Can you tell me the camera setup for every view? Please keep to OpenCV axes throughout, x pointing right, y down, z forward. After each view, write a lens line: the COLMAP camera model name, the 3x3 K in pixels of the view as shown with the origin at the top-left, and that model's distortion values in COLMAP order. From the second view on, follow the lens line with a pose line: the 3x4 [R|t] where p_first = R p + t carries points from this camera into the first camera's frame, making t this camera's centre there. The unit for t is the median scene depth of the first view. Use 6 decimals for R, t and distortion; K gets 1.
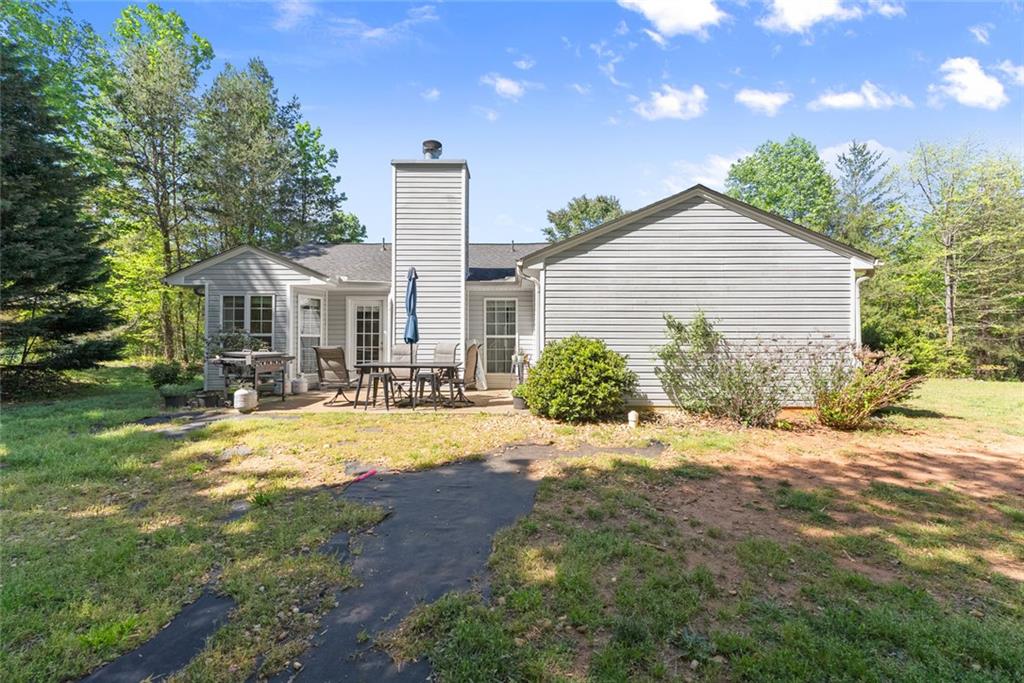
lens RADIAL K [[415.4, 0, 509.9], [0, 415.4, 334.9], [0, 0, 1]] dist [-0.001528, -0.000539]
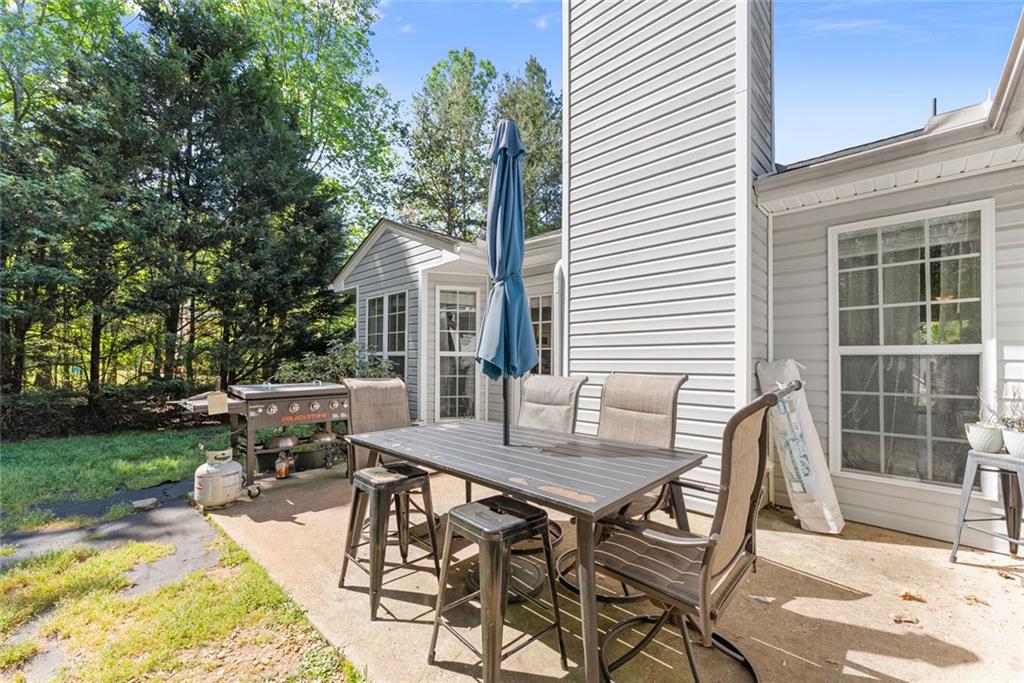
lens RADIAL K [[415.4, 0, 506.2], [0, 415.4, 357.6], [0, 0, 1]] dist [-0.001528, -0.000539]
pose [[0.726805, -0.003888, -0.686833, -0.026453], [0.014950, 0.999837, 0.010161, 0.002128], [0.686681, -0.017653, 0.726745, 0.641876]]
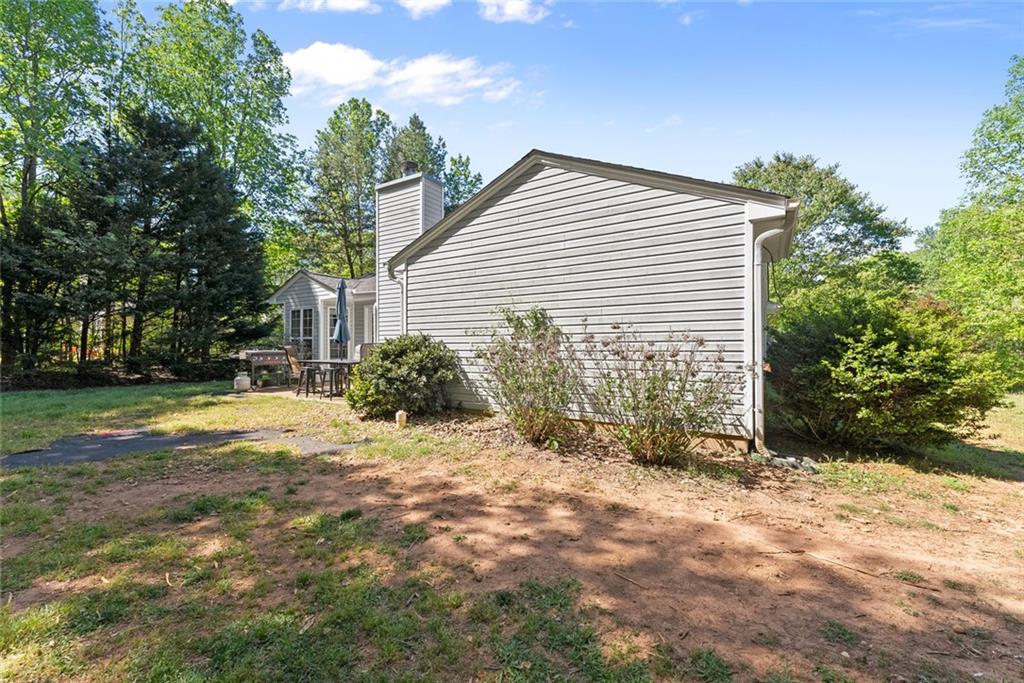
lens RADIAL K [[415.4, 0, 510.0], [0, 415.4, 342.3], [0, 0, 1]] dist [-0.001528, -0.000539]
pose [[0.853735, -0.010887, -0.520594, 0.648501], [0.018633, 0.999780, 0.009649, 0.012292], [0.520374, -0.017938, 0.853750, 0.196952]]
